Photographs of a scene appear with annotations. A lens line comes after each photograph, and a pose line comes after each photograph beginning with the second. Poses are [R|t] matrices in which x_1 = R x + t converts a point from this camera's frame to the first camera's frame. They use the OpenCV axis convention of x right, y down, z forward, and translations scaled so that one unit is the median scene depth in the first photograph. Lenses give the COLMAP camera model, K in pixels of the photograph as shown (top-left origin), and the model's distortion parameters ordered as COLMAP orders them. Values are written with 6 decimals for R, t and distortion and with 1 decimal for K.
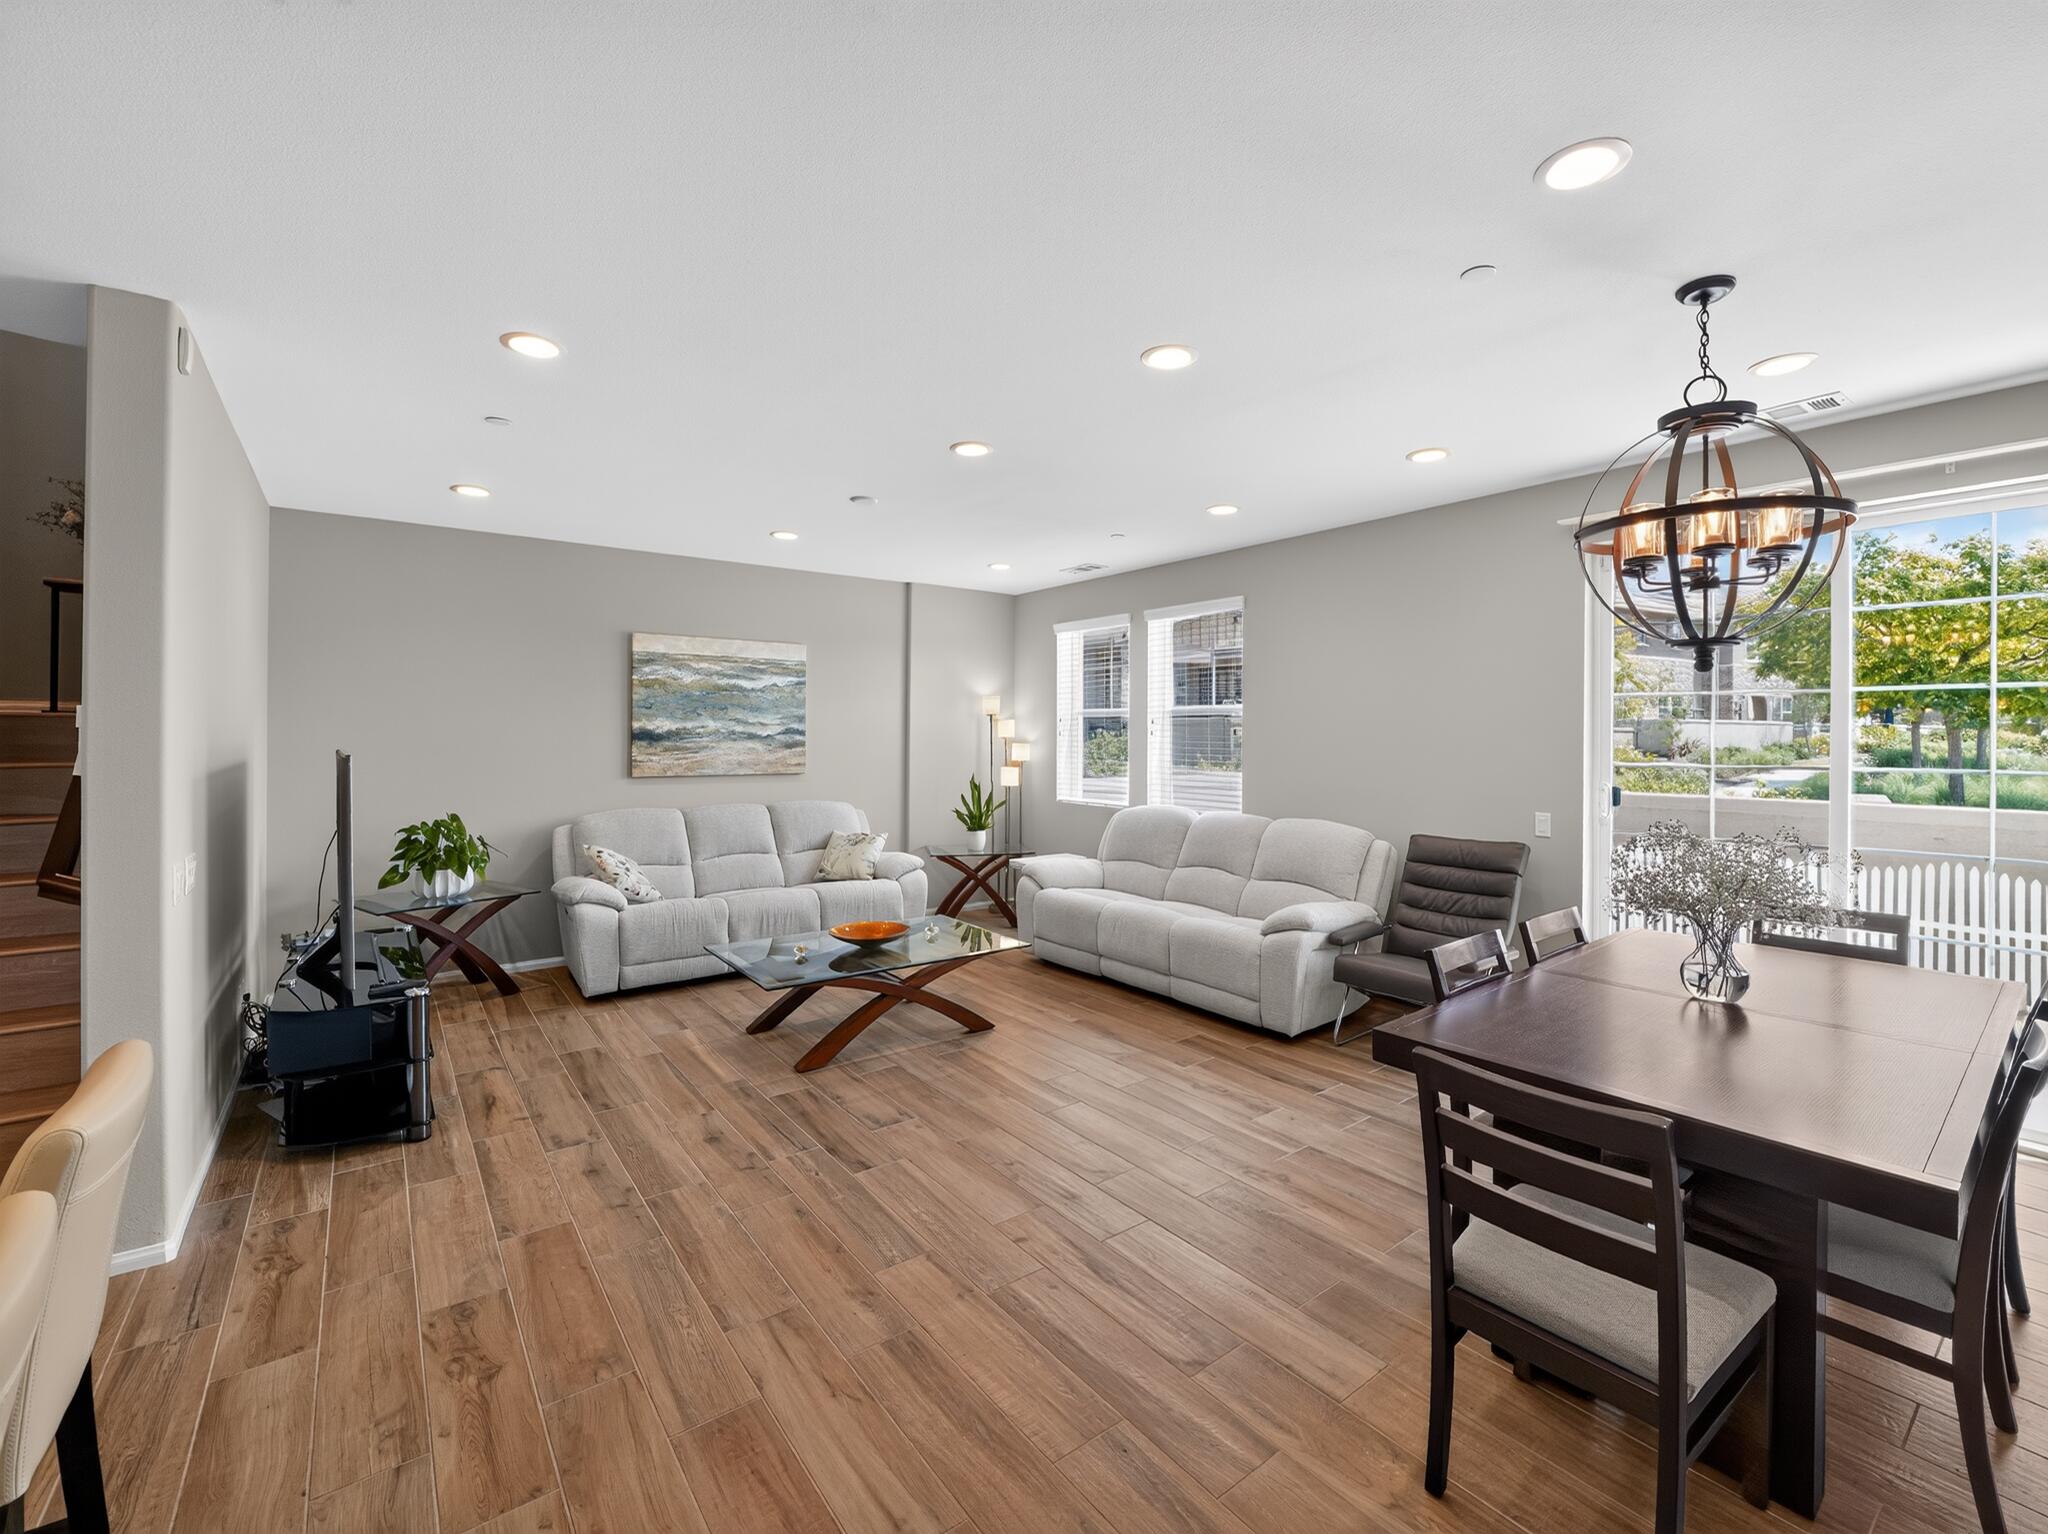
lens RADIAL K [[879.0, 0, 1039.6], [0, 879.0, 736.7], [0, 0, 1]] dist [-0.013457, 0.000220]
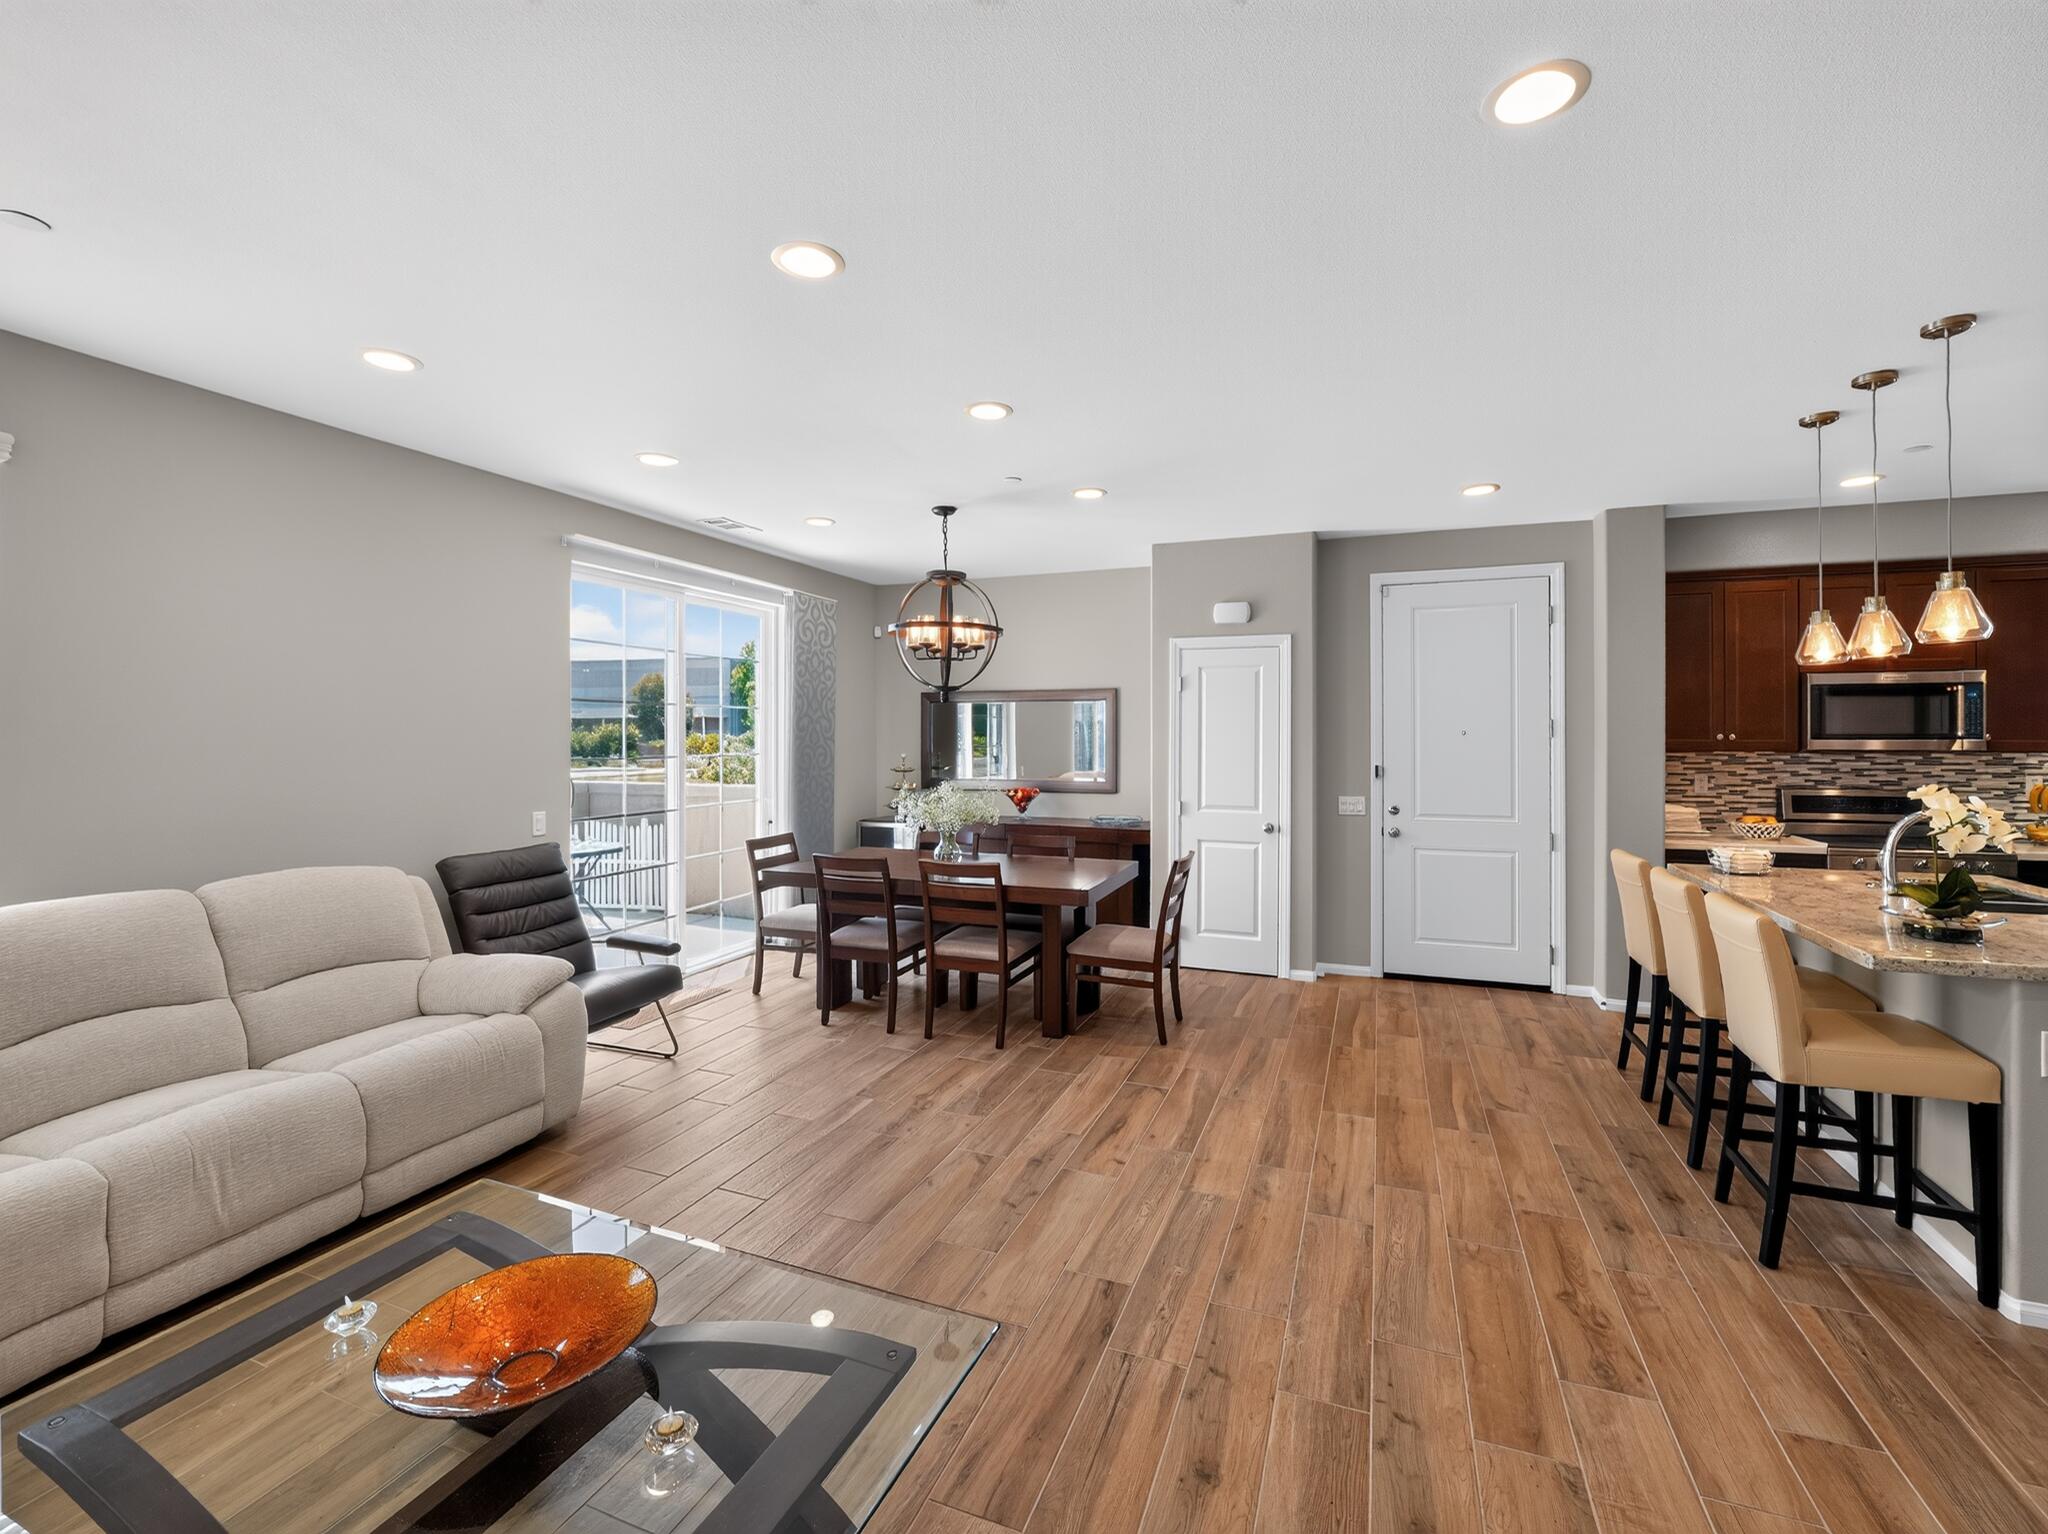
lens RADIAL K [[879.0, 0, 1039.6], [0, 879.0, 736.7], [0, 0, 1]] dist [-0.013457, 0.000220]
pose [[-0.518902, -0.002827, 0.854829, -0.596897], [0.000265, 0.999994, 0.003469, -0.002500], [-0.854833, 0.002027, -0.518899, 1.043597]]
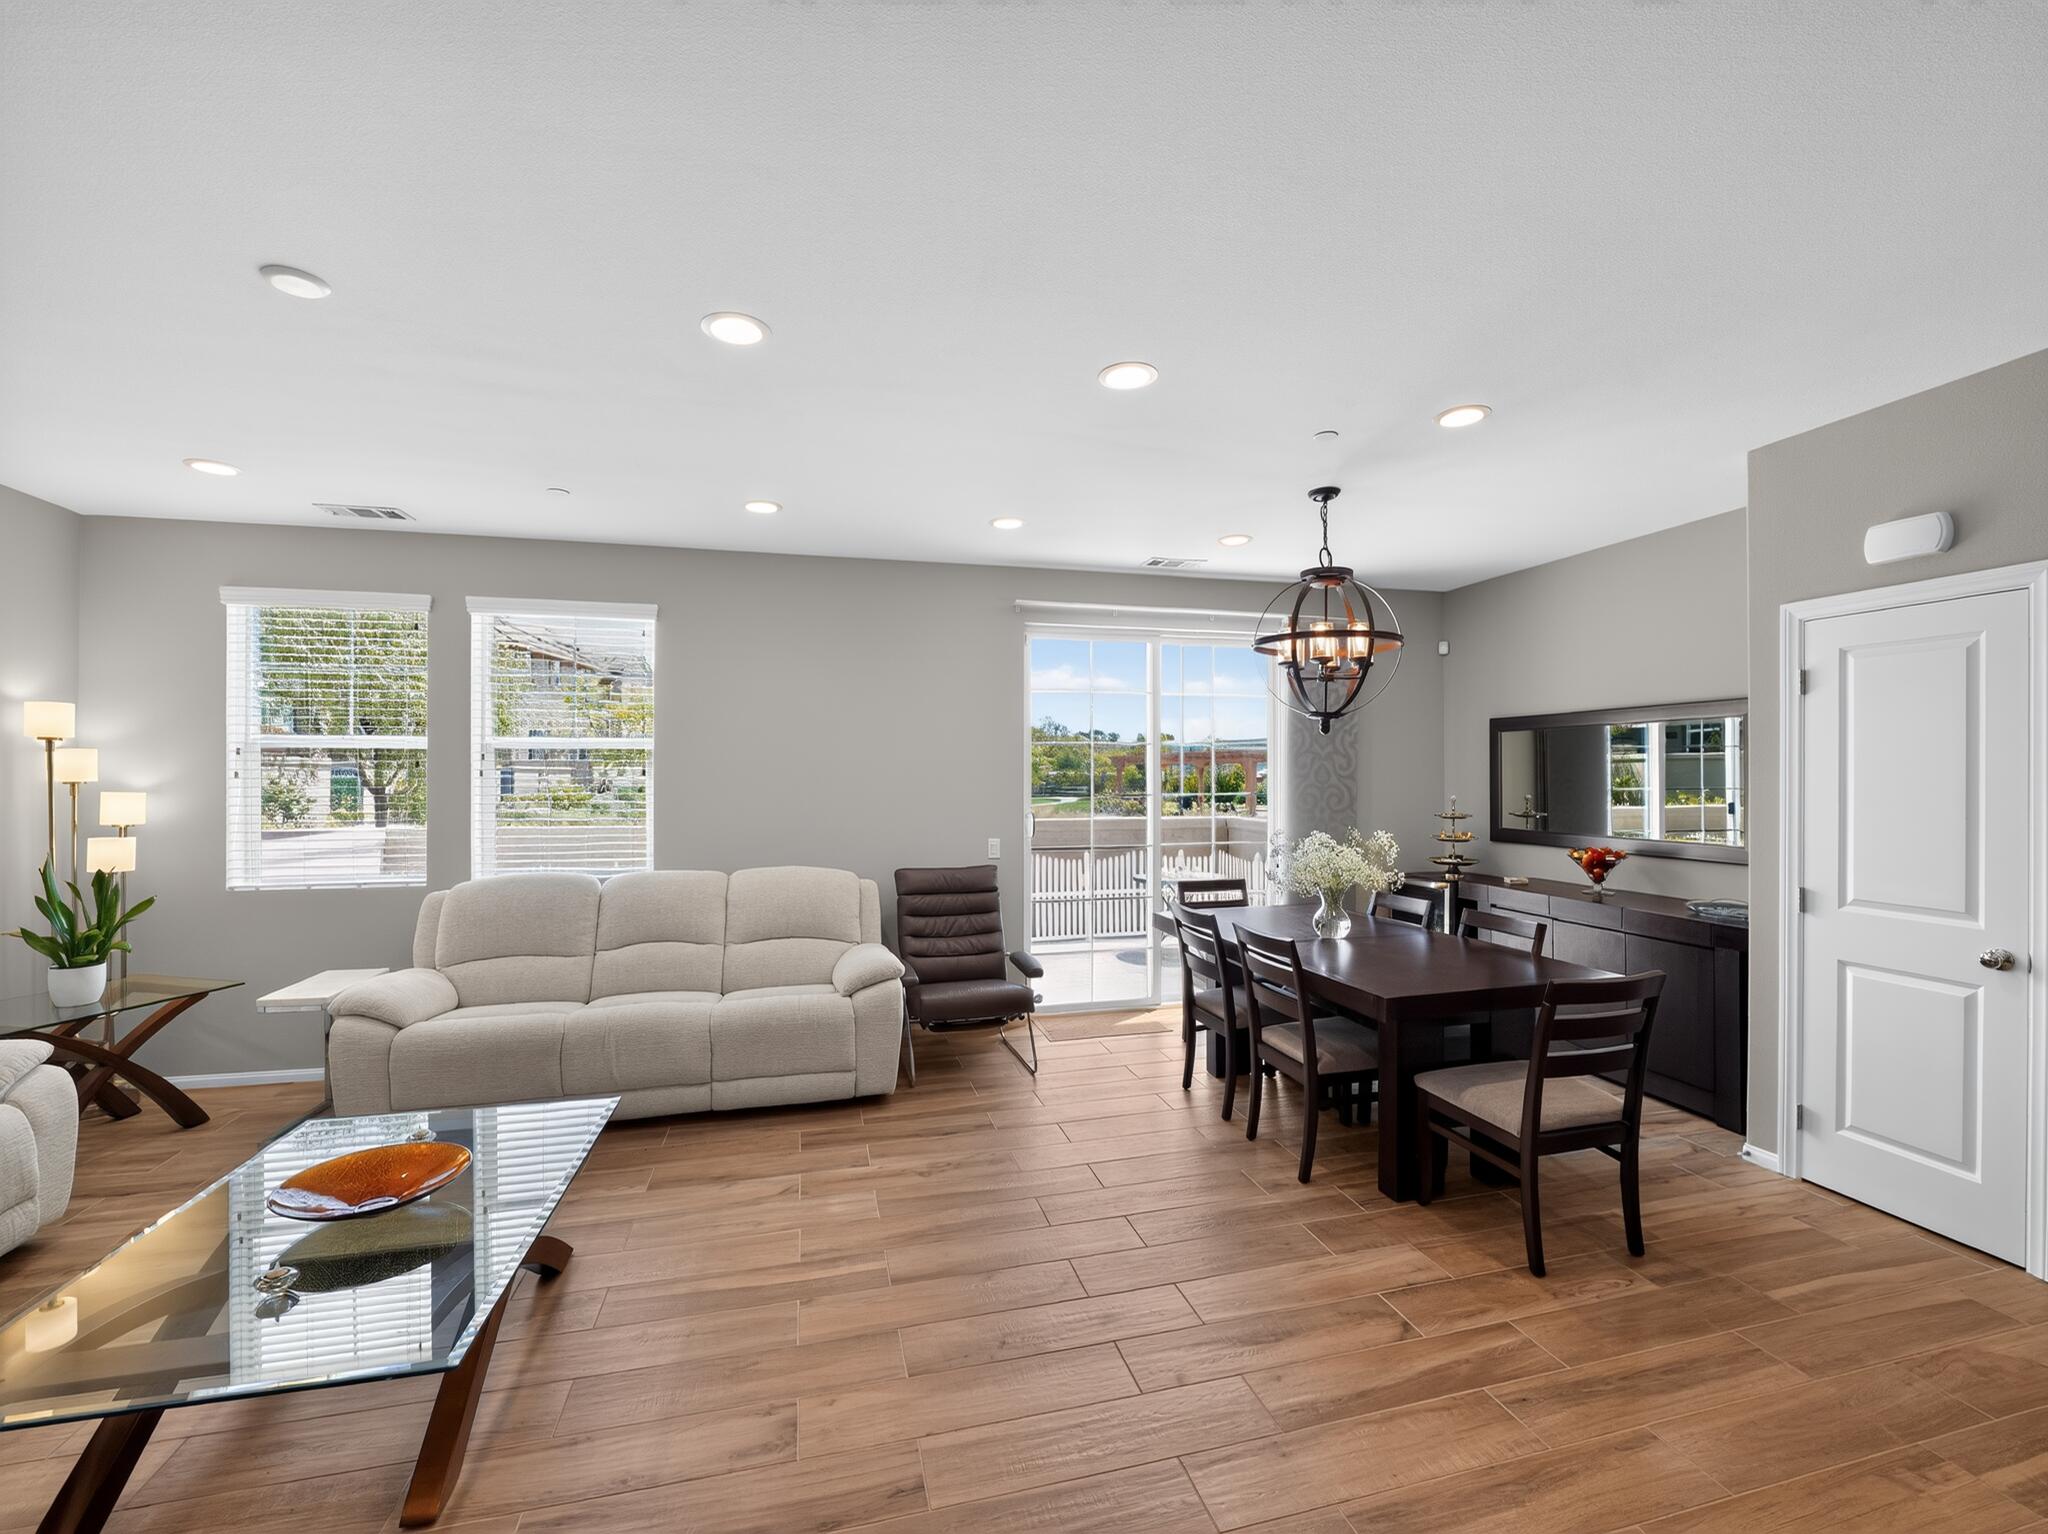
lens RADIAL K [[867.0, 0, 1028.5], [0, 867.0, 770.4], [0, 0, 1]] dist [-0.014481, -0.000160]
pose [[0.390963, 0.001484, 0.920405, -0.510048], [0.005170, 0.999979, -0.003809, -0.001826], [-0.920392, 0.006248, 0.390947, 0.495631]]
